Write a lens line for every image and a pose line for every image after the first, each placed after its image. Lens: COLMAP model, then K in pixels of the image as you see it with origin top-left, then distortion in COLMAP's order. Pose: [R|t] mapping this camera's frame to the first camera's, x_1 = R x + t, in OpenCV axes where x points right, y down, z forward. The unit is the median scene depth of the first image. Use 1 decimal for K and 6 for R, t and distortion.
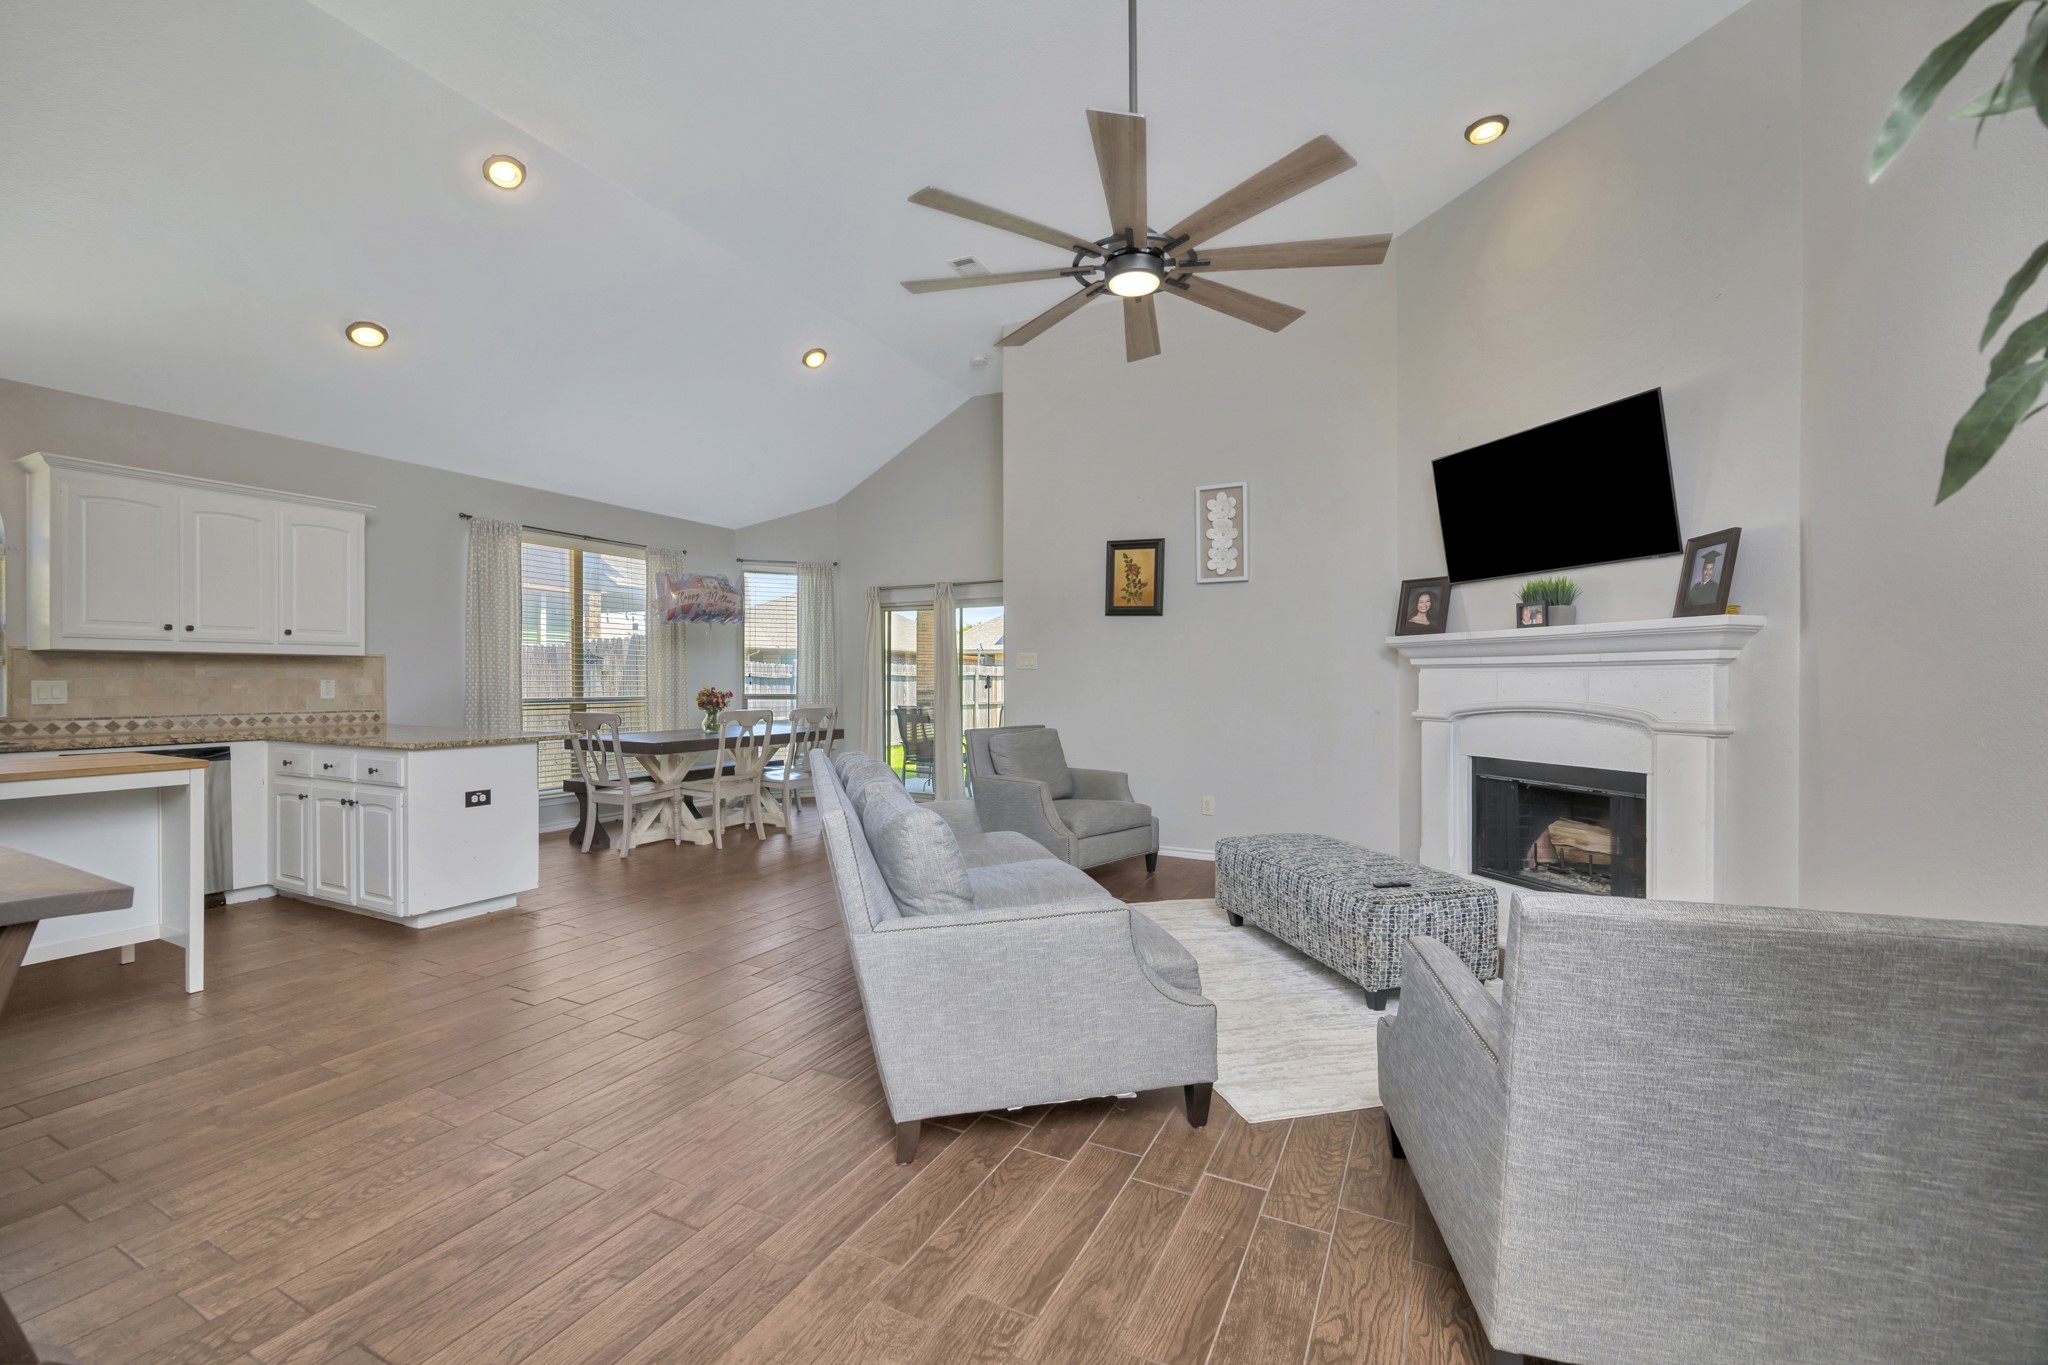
lens RADIAL K [[824.5, 0, 1029.5], [0, 824.5, 681.1], [0, 0, 1]] dist [0.000246, -0.000073]
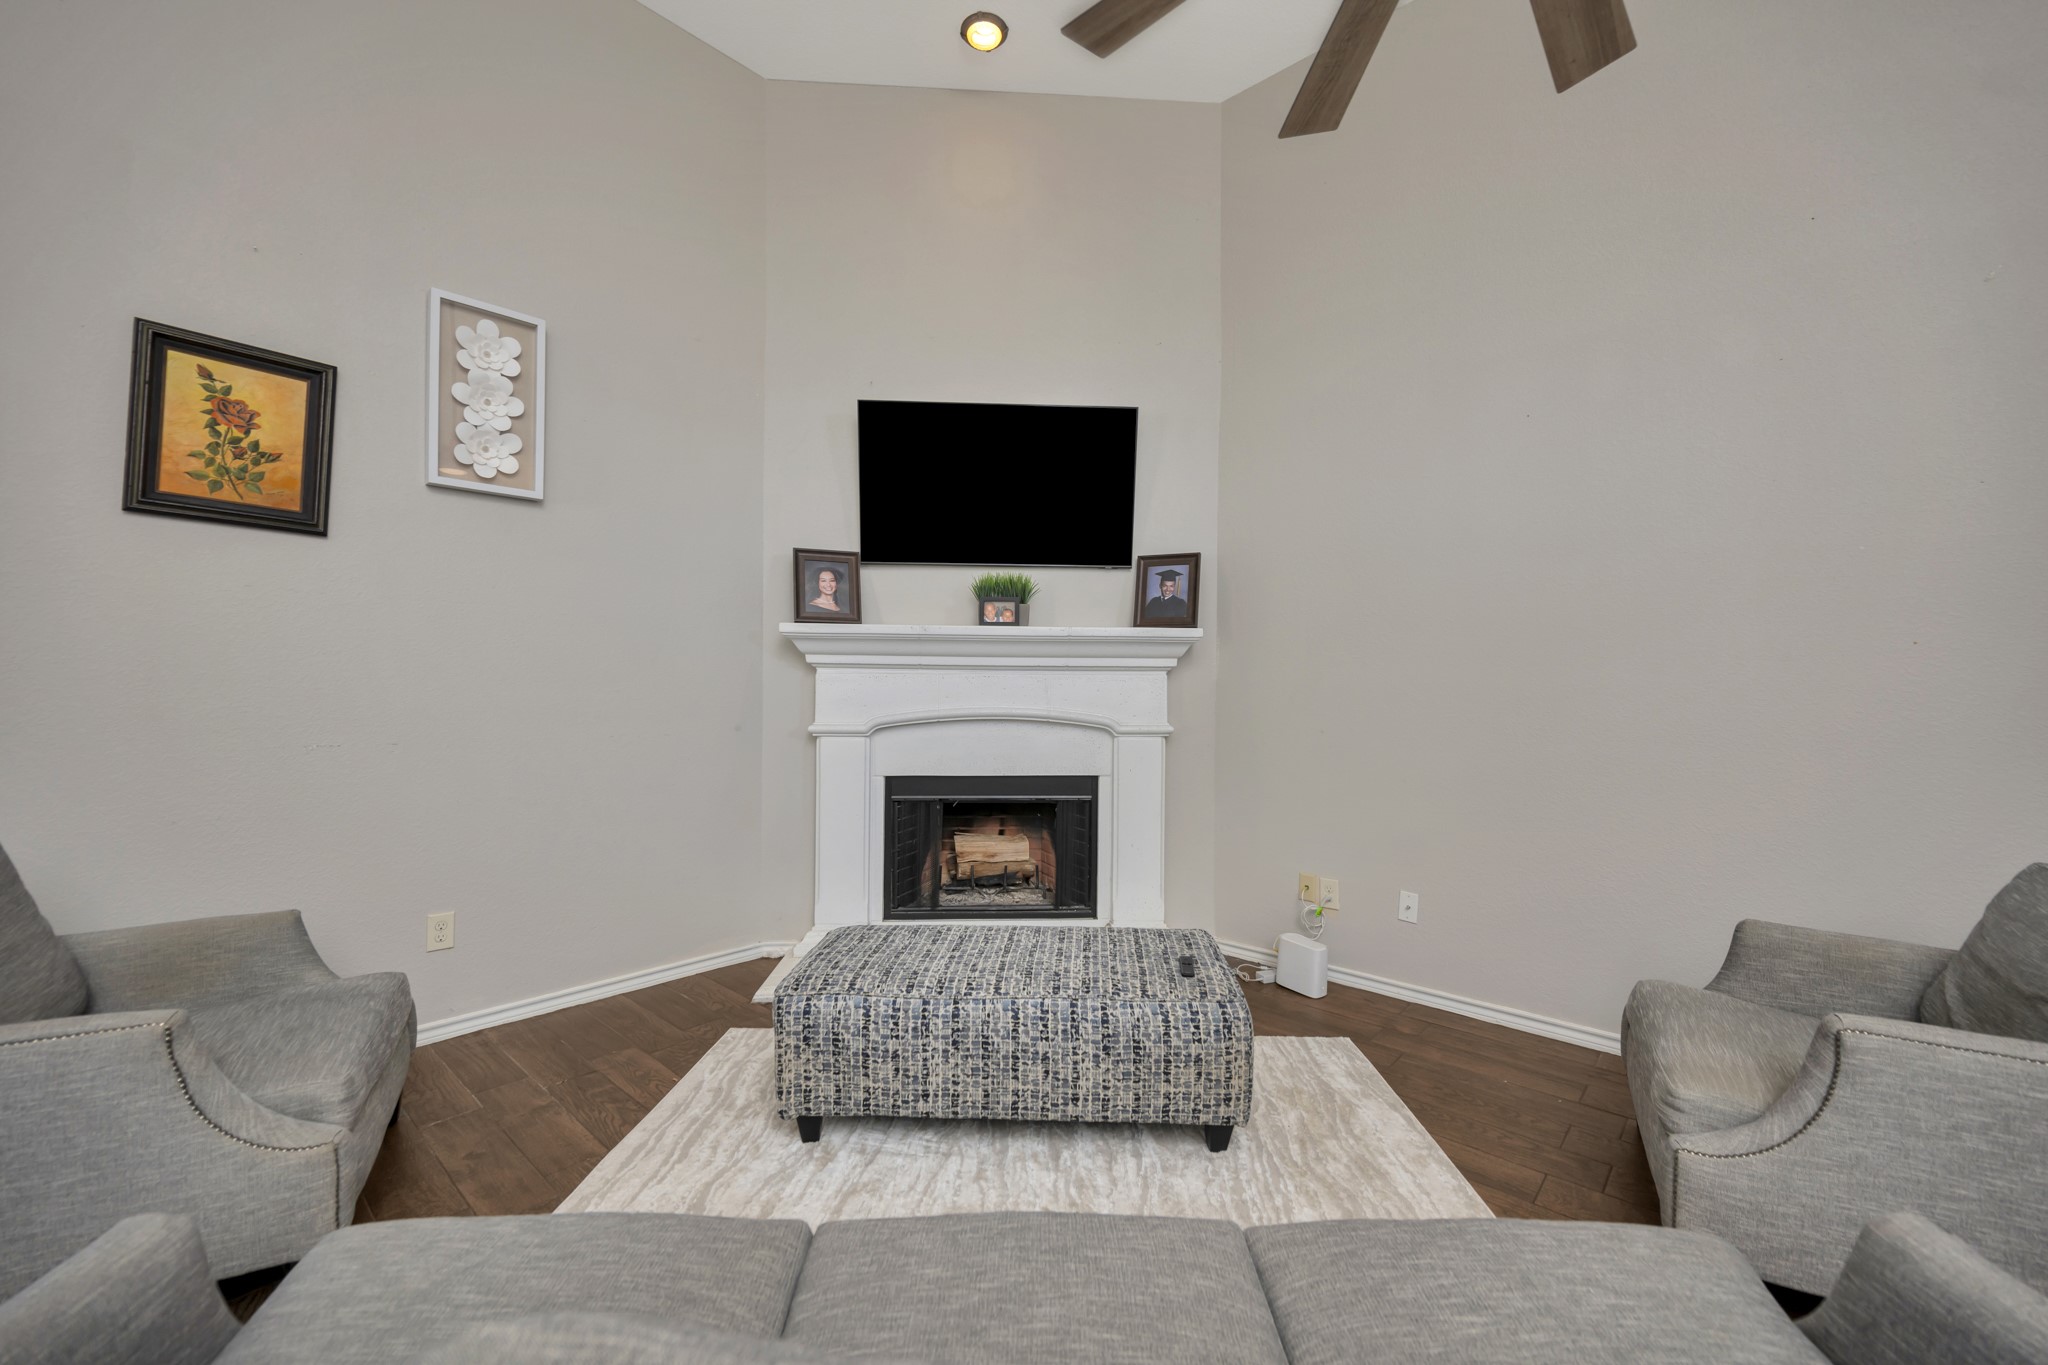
lens RADIAL K [[804.8, 0, 1029.4], [0, 804.8, 683.1], [0, 0, 1]] dist [-0.007545, 0.000014]
pose [[0.272641, 0.001536, 0.962114, -0.188588], [-0.007398, 0.999973, 0.000500, -0.003064], [-0.962087, -0.007254, 0.272645, 0.624569]]
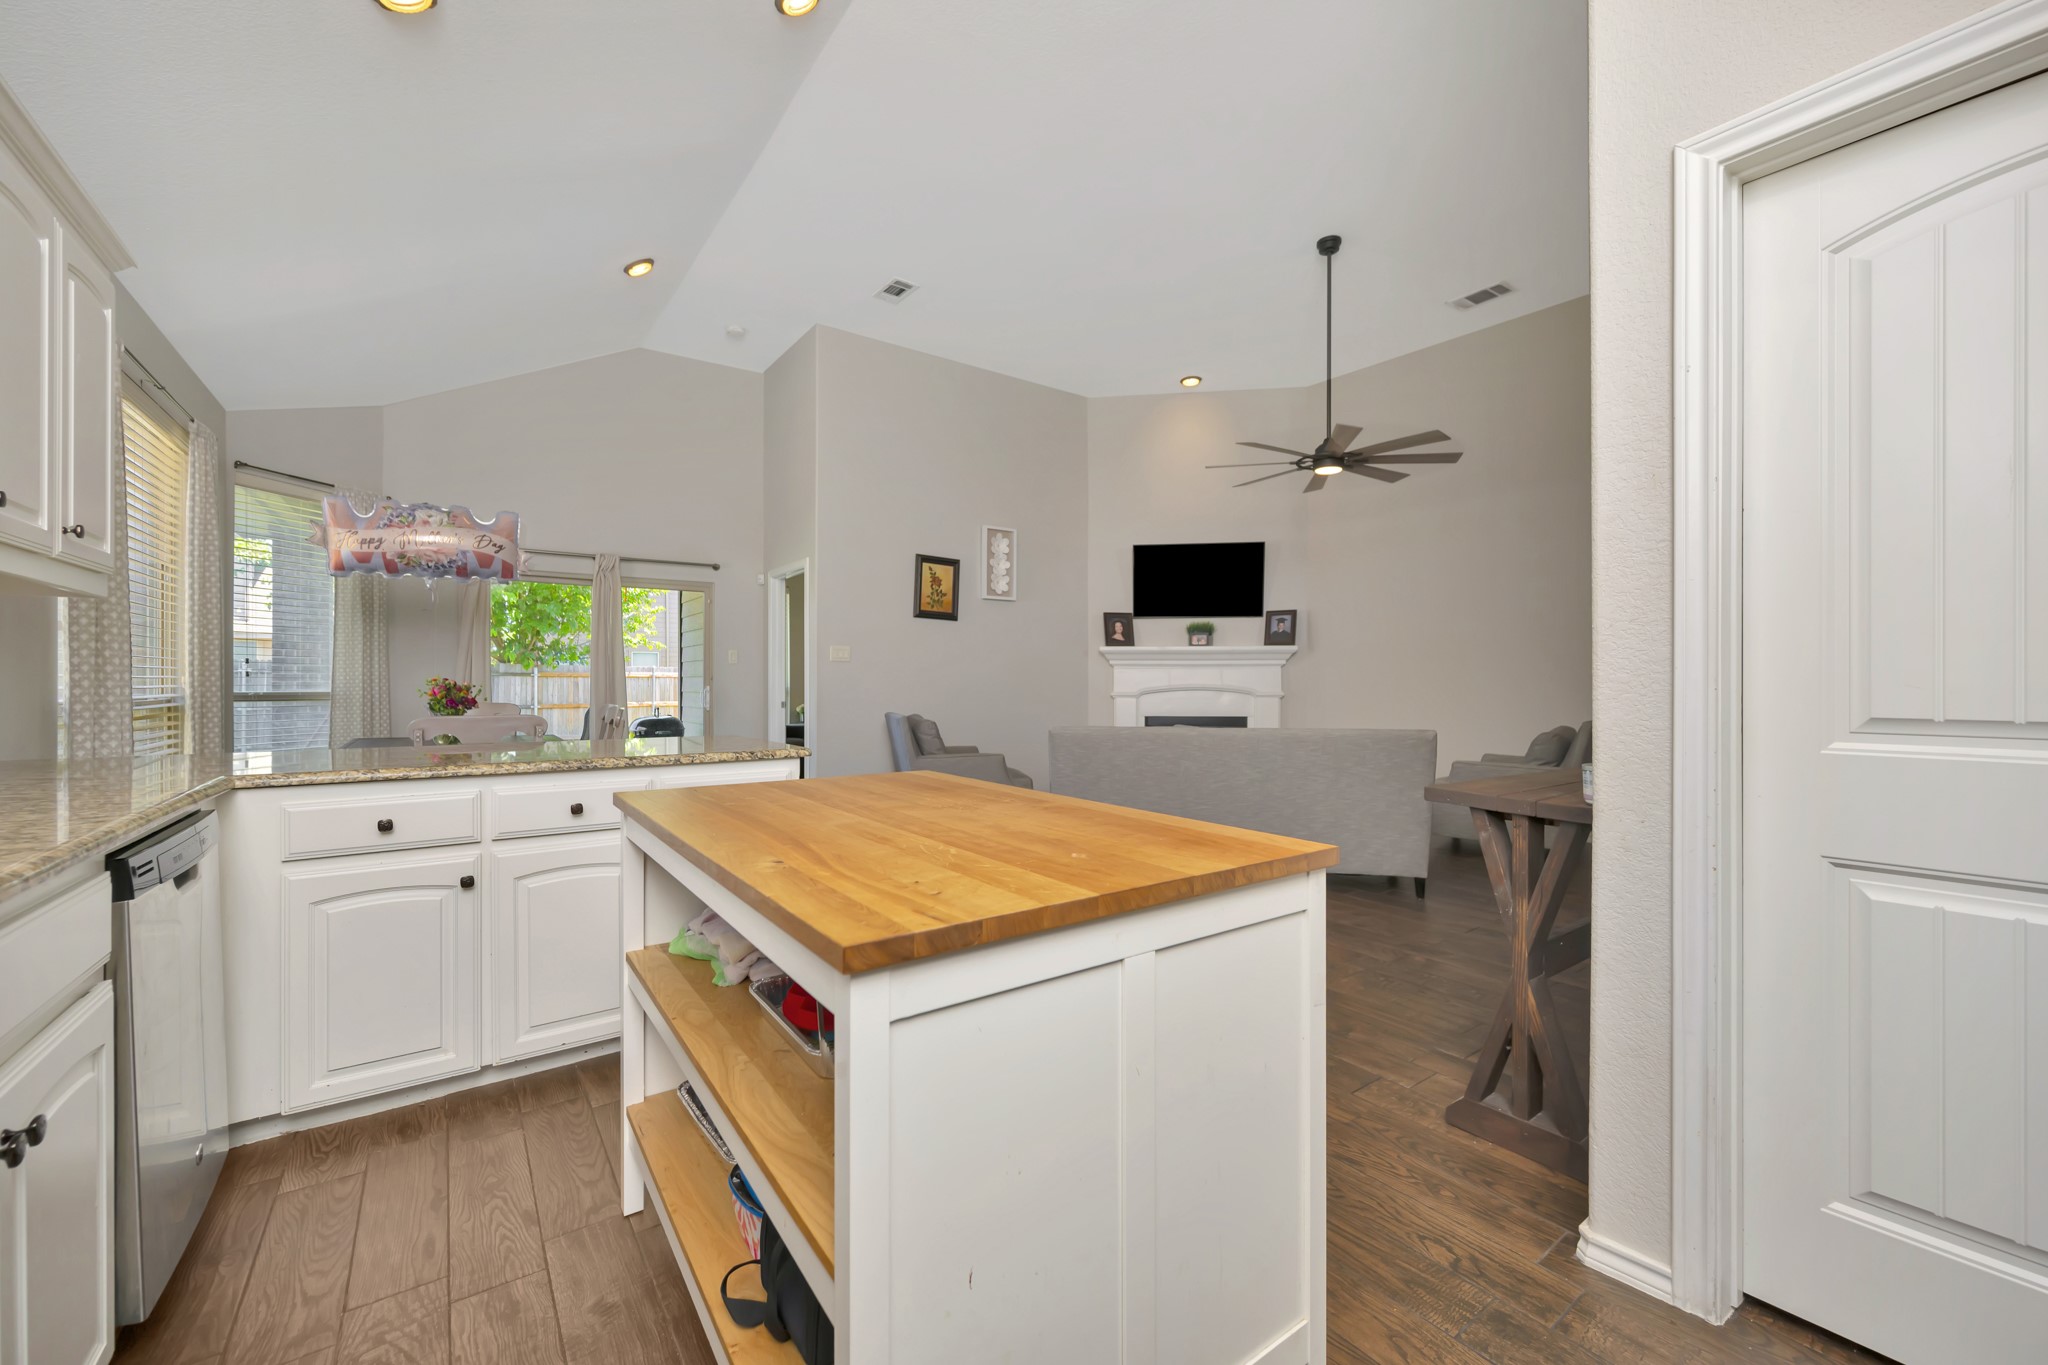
lens RADIAL K [[810.1, 0, 1024.0], [0, 810.1, 682.5], [0, 0, 1]] dist [-0.002686, -0.000042]
pose [[0.462028, -0.001334, 0.886865, -1.083831], [0.000545, 0.999999, 0.001221, 0.015688], [-0.886865, -0.000080, 0.462028, 0.415783]]
